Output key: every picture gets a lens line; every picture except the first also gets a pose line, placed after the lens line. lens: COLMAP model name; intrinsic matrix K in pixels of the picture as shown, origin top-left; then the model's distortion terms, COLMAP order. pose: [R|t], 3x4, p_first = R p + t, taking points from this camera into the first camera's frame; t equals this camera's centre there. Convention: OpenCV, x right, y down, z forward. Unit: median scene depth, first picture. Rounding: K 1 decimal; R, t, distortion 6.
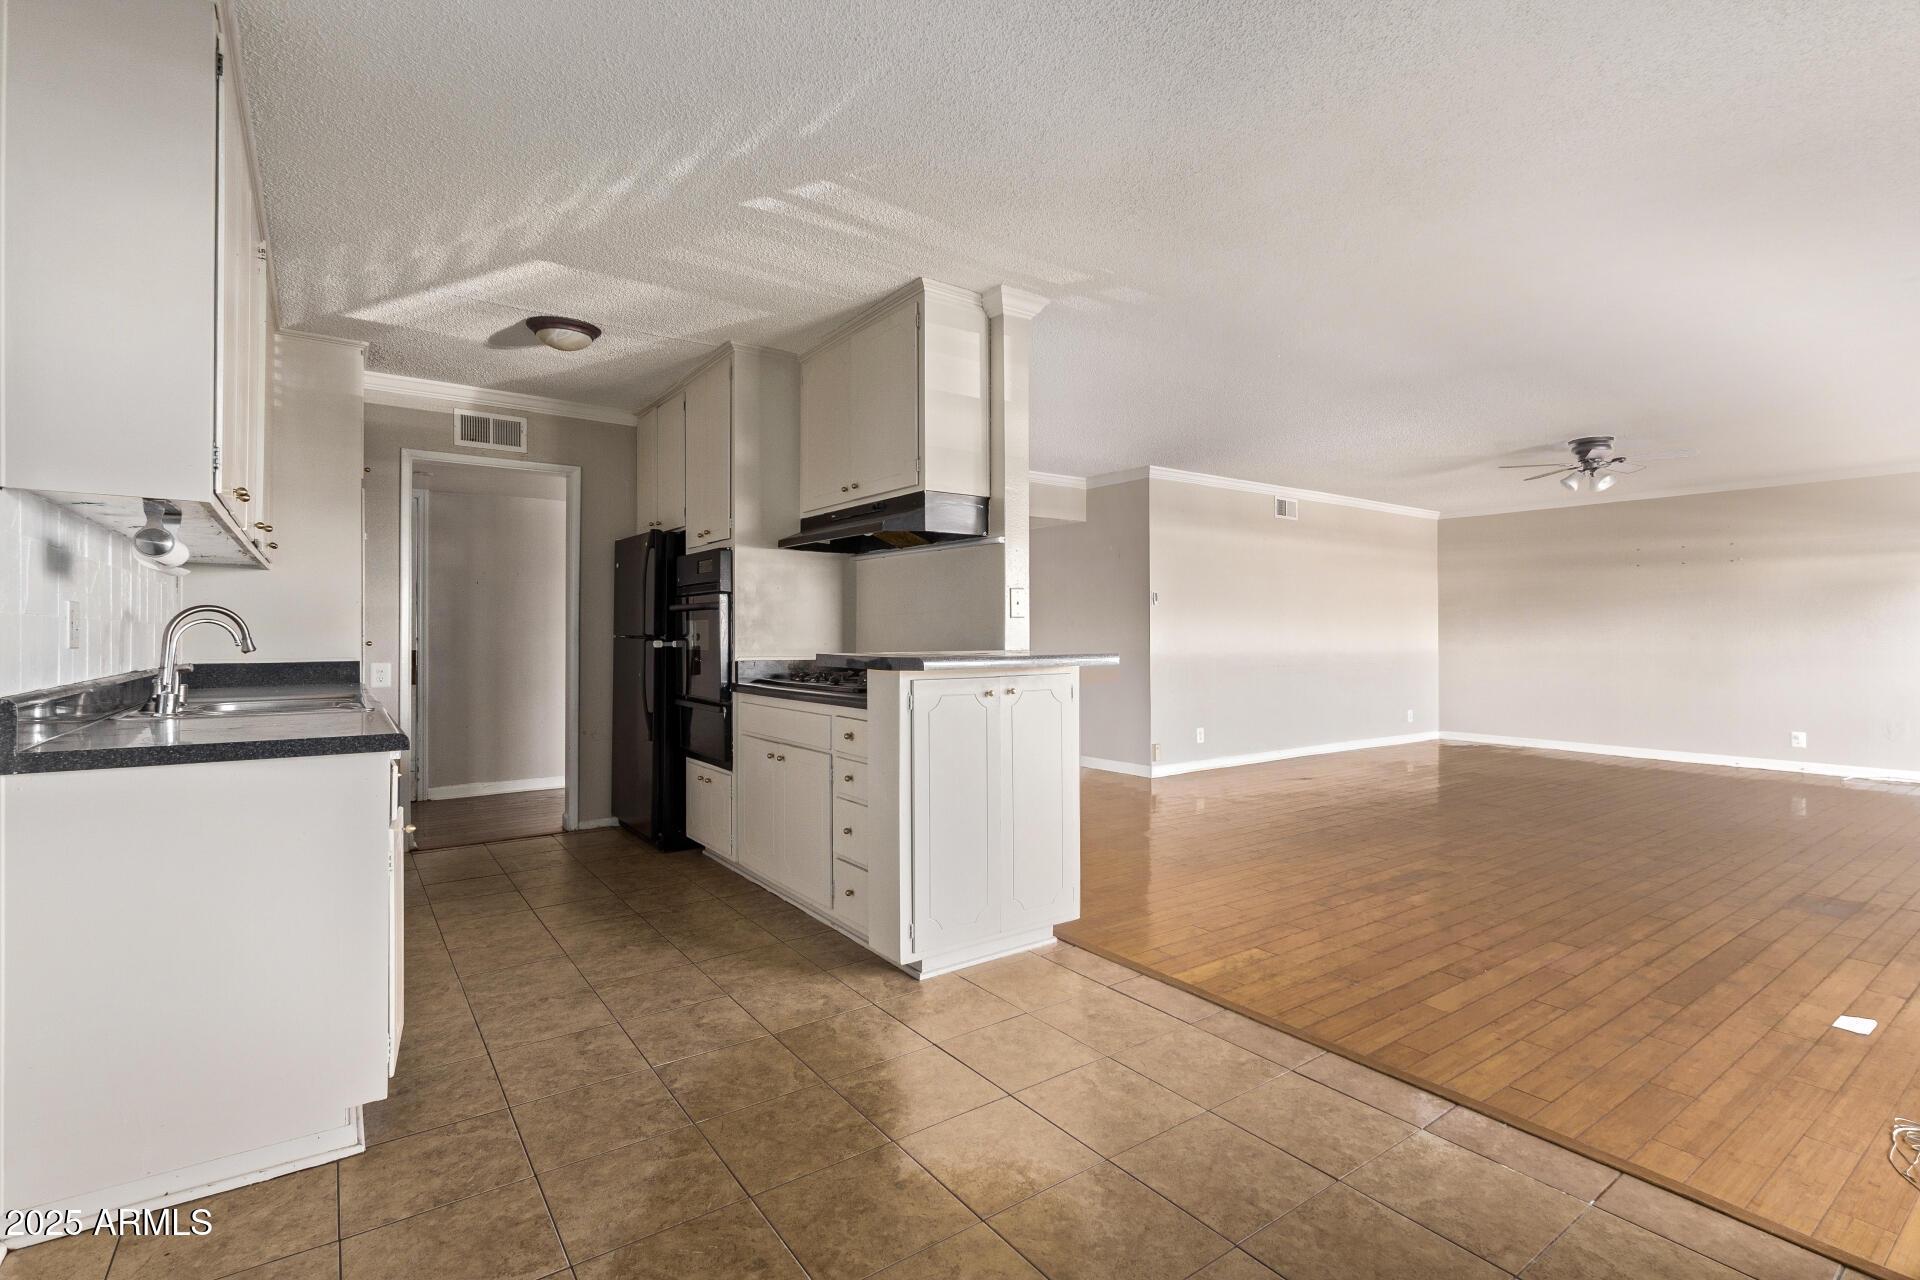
lens RADIAL K [[887.2, 0, 966.1], [0, 887.2, 640.5], [0, 0, 1]] dist [-0.000139, 0.000071]
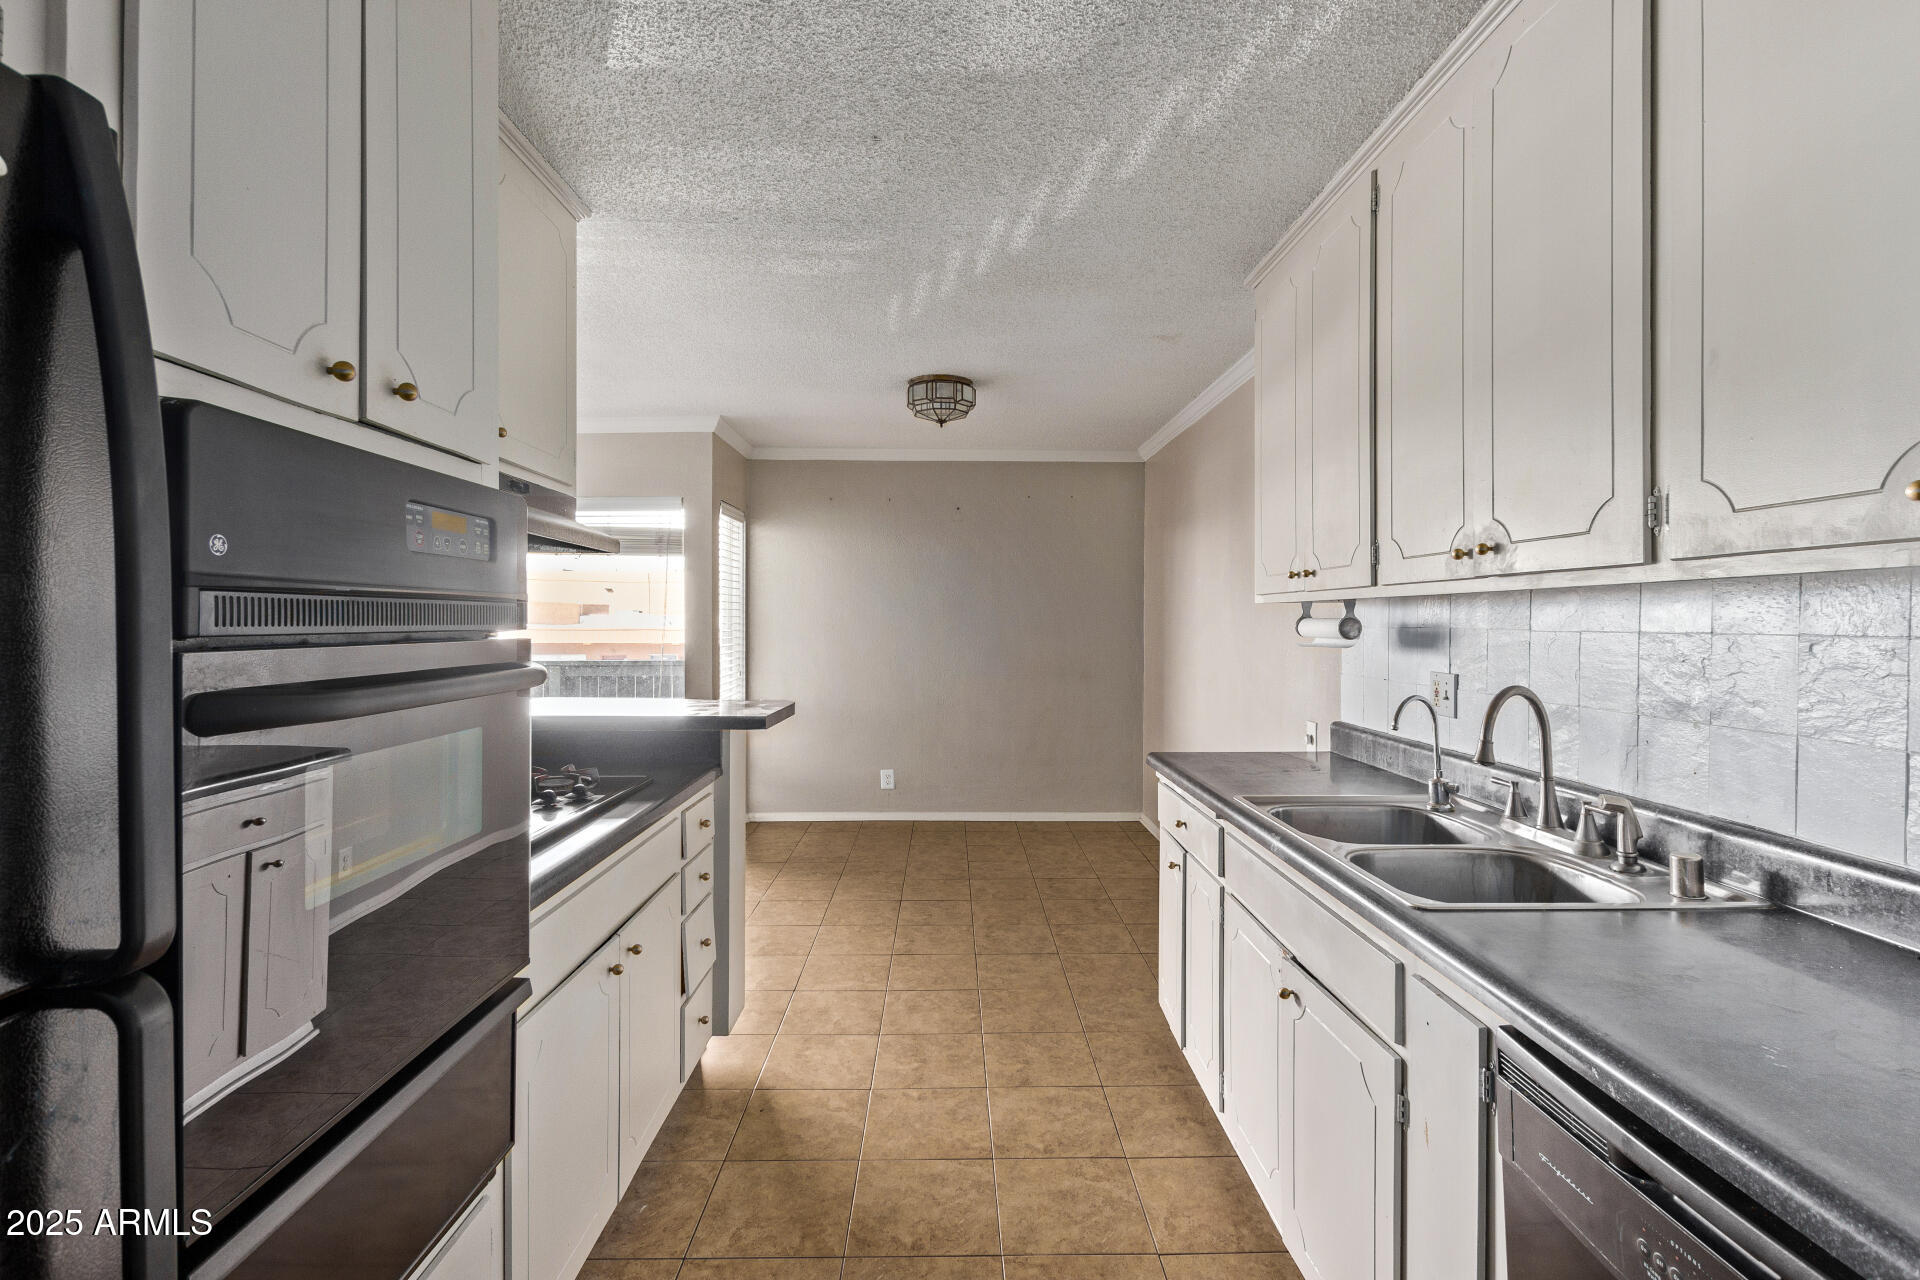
lens RADIAL K [[887.2, 0, 966.1], [0, 887.2, 640.5], [0, 0, 1]] dist [-0.000139, 0.000071]
pose [[-0.825324, -0.018881, 0.564344, -0.577303], [-0.002308, 0.999545, 0.030065, -0.061070], [-0.564655, 0.023511, -0.824992, 1.137549]]
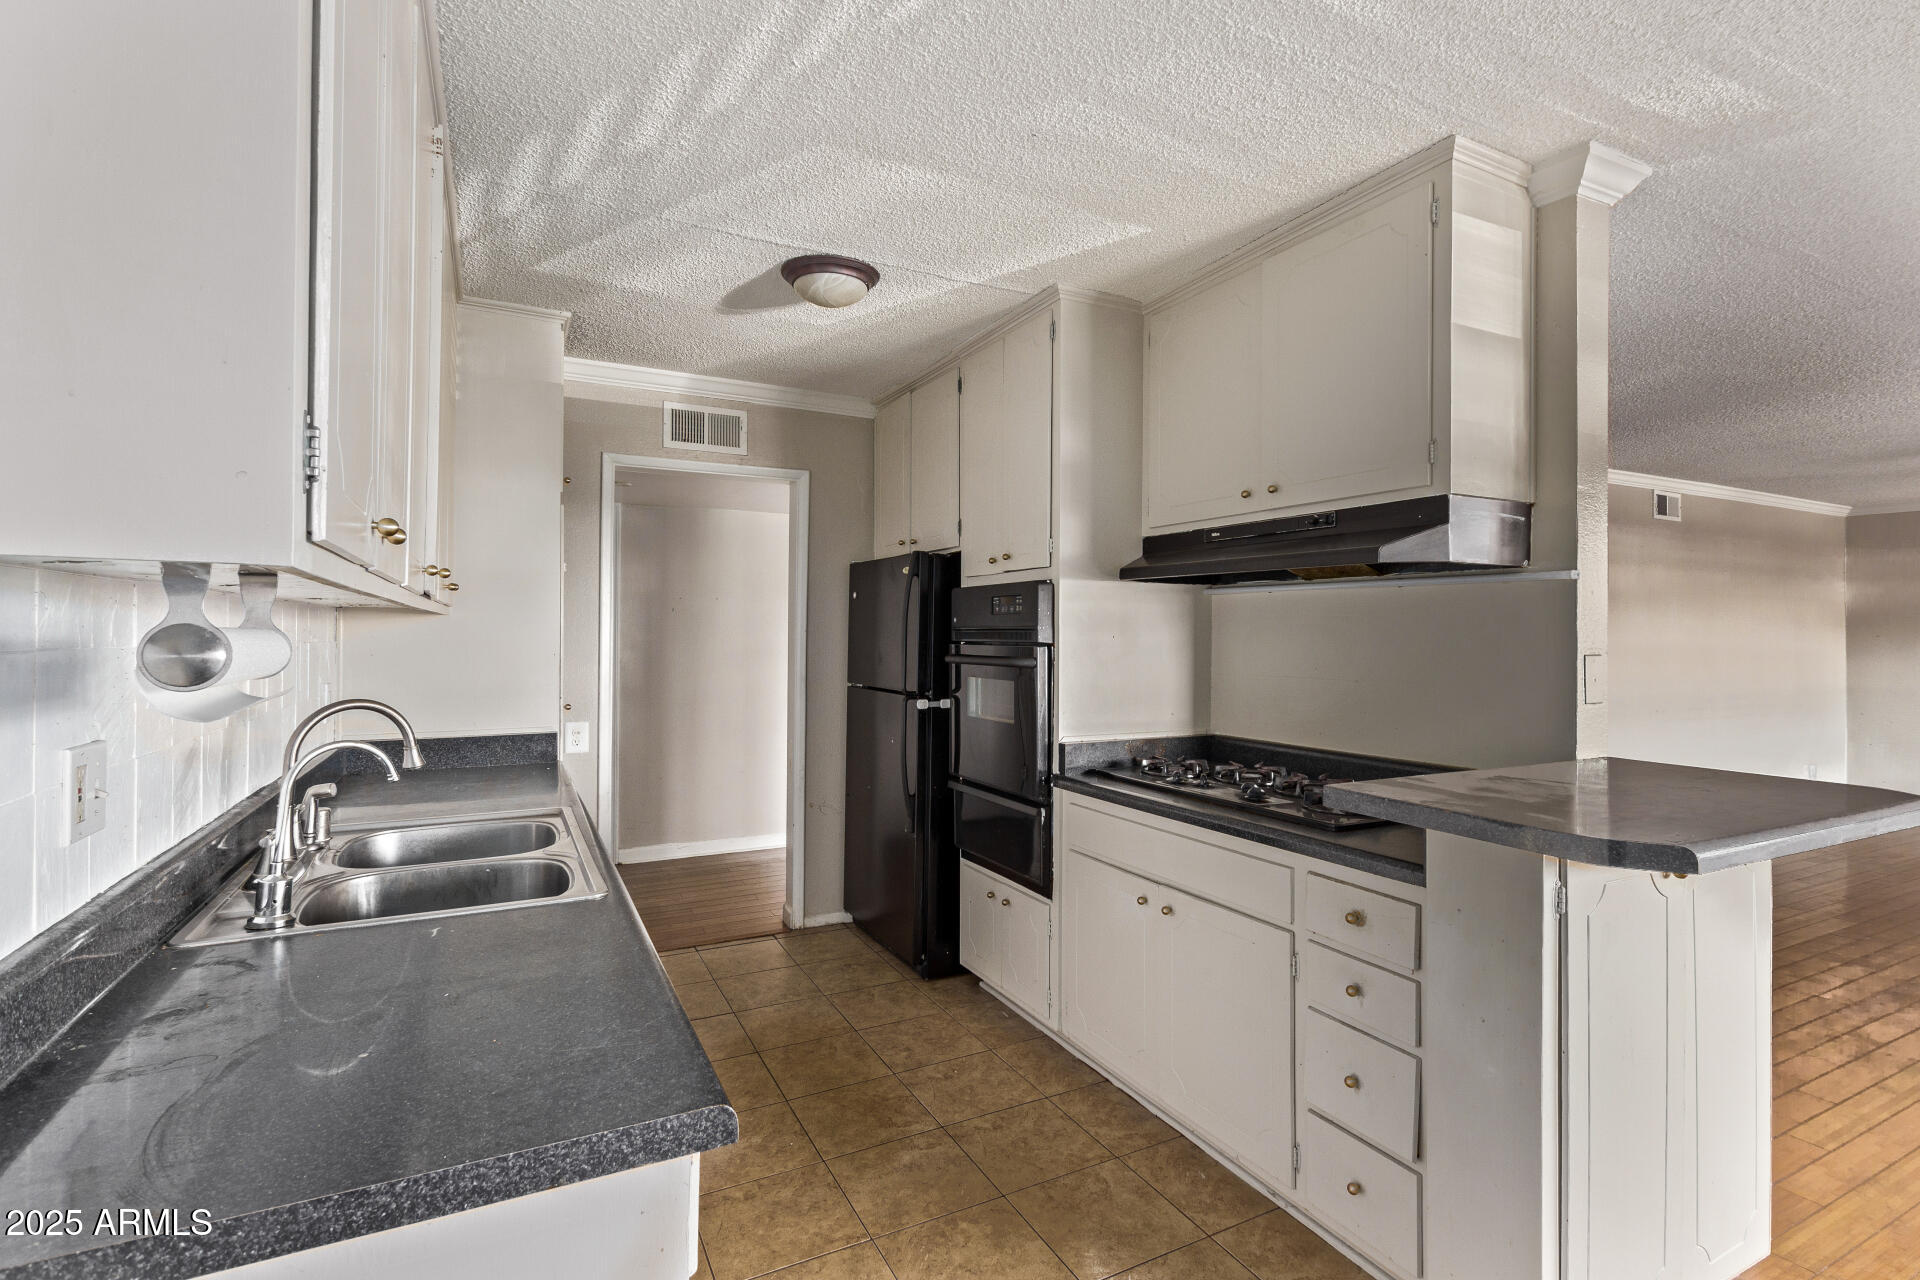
lens RADIAL K [[919.4, 0, 999.7], [0, 919.4, 639.5], [0, 0, 1]] dist [0.002657, 0.000024]
pose [[0.991605, 0.000878, -0.129299, -0.207823], [-0.001857, 0.999971, -0.007450, -0.051303], [0.129288, 0.007627, 0.991578, 0.270003]]
